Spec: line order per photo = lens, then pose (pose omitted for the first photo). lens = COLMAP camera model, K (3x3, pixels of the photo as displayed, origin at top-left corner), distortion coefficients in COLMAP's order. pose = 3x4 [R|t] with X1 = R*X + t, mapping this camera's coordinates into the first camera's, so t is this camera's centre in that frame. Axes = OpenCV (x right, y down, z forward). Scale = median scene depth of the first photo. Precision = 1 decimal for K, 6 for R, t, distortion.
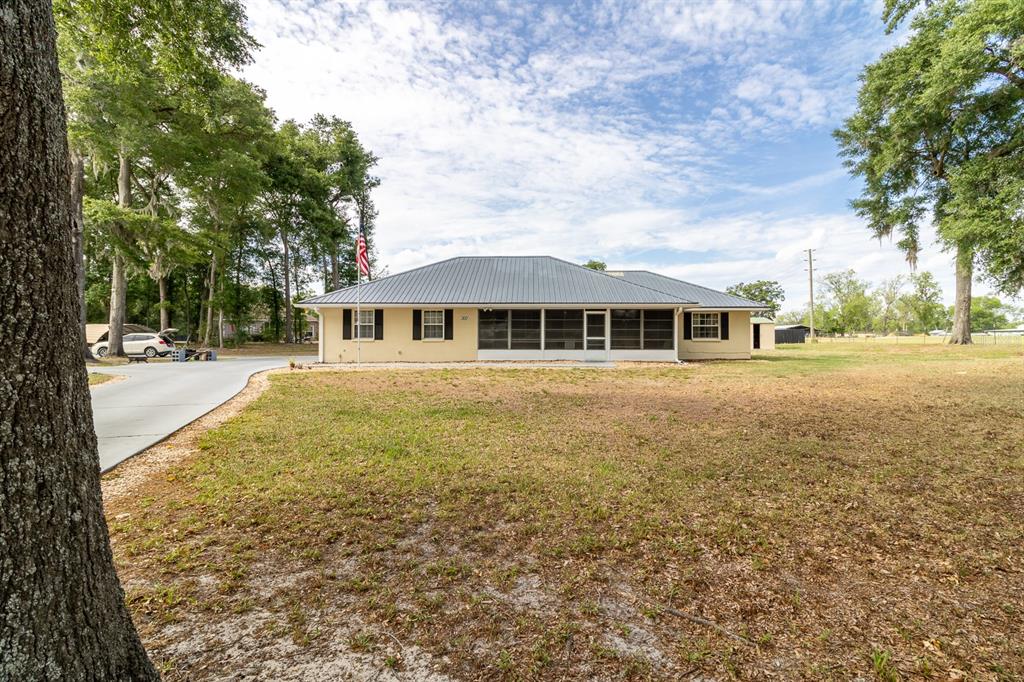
lens RADIAL K [[468.1, 0, 522.9], [0, 468.1, 339.3], [0, 0, 1]] dist [0.001718, 0.000178]
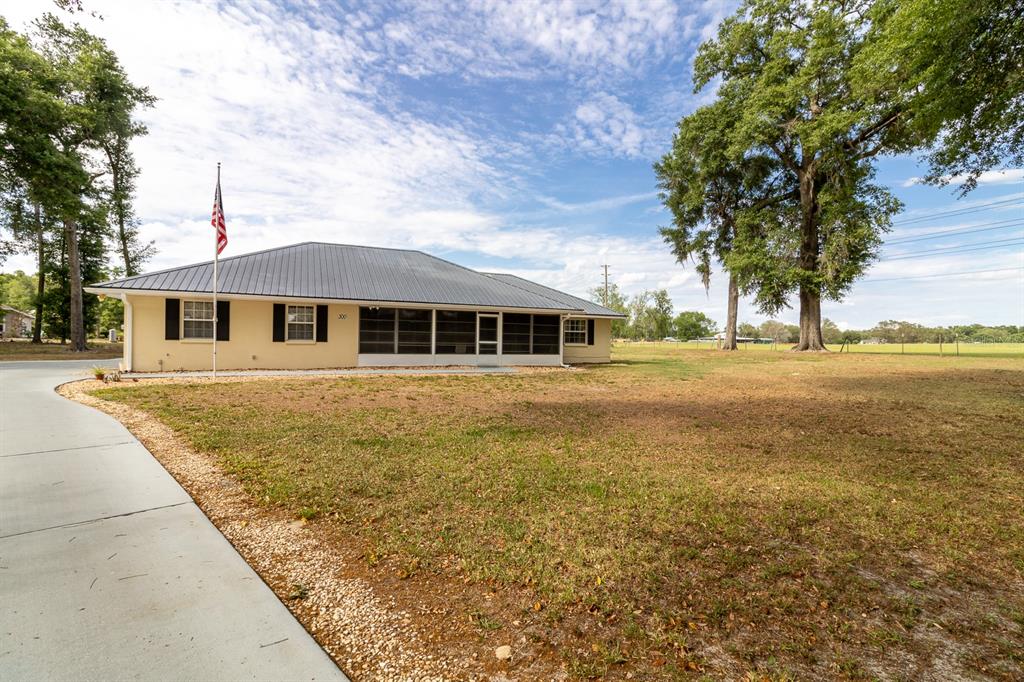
lens RADIAL K [[479.0, 0, 526.5], [0, 479.0, 355.3], [0, 0, 1]] dist [-0.009888, 0.000593]
pose [[0.901724, 0.001010, 0.432312, -0.134554], [-0.014161, 0.999530, 0.027203, -0.002493], [-0.432081, -0.030652, 0.901314, 0.055703]]
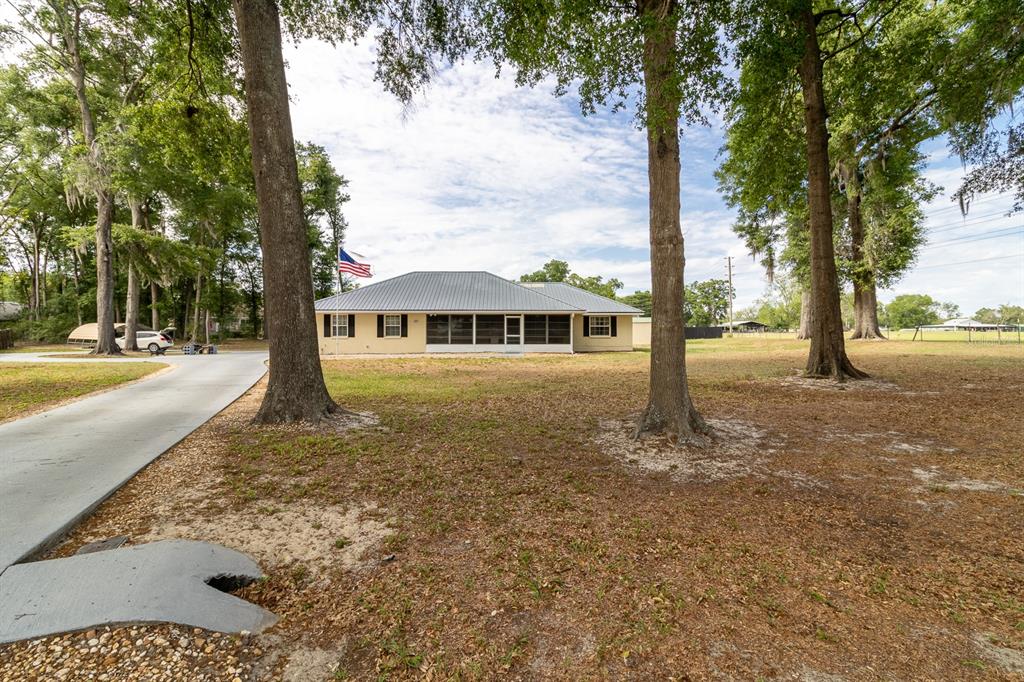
lens RADIAL K [[464.8, 0, 516.5], [0, 464.8, 338.1], [0, 0, 1]] dist [-0.000146, 0.000165]
pose [[0.998722, -0.001729, 0.050506, 0.065904], [0.001347, 0.999970, 0.007588, -0.003949], [-0.050518, -0.007511, 0.998695, -0.239382]]
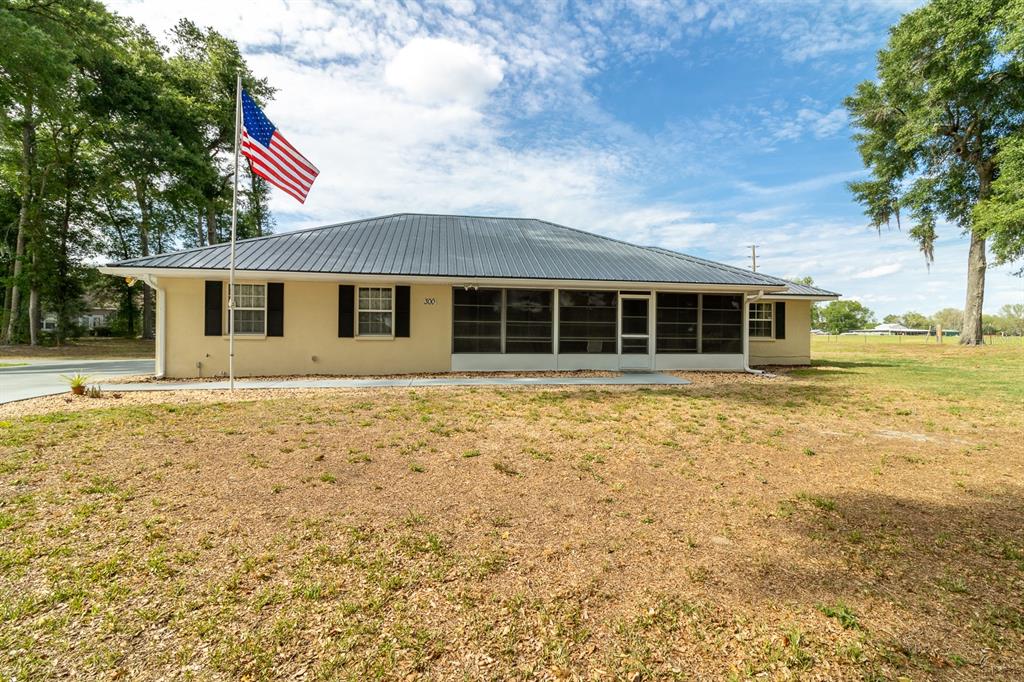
lens RADIAL K [[468.1, 0, 522.9], [0, 468.1, 339.3], [0, 0, 1]] dist [0.001718, 0.000178]
pose [[0.982769, 0.004961, 0.184772, -0.080441], [-0.006398, 0.999954, 0.007184, -0.001191], [-0.184728, -0.008243, 0.982755, 0.264991]]
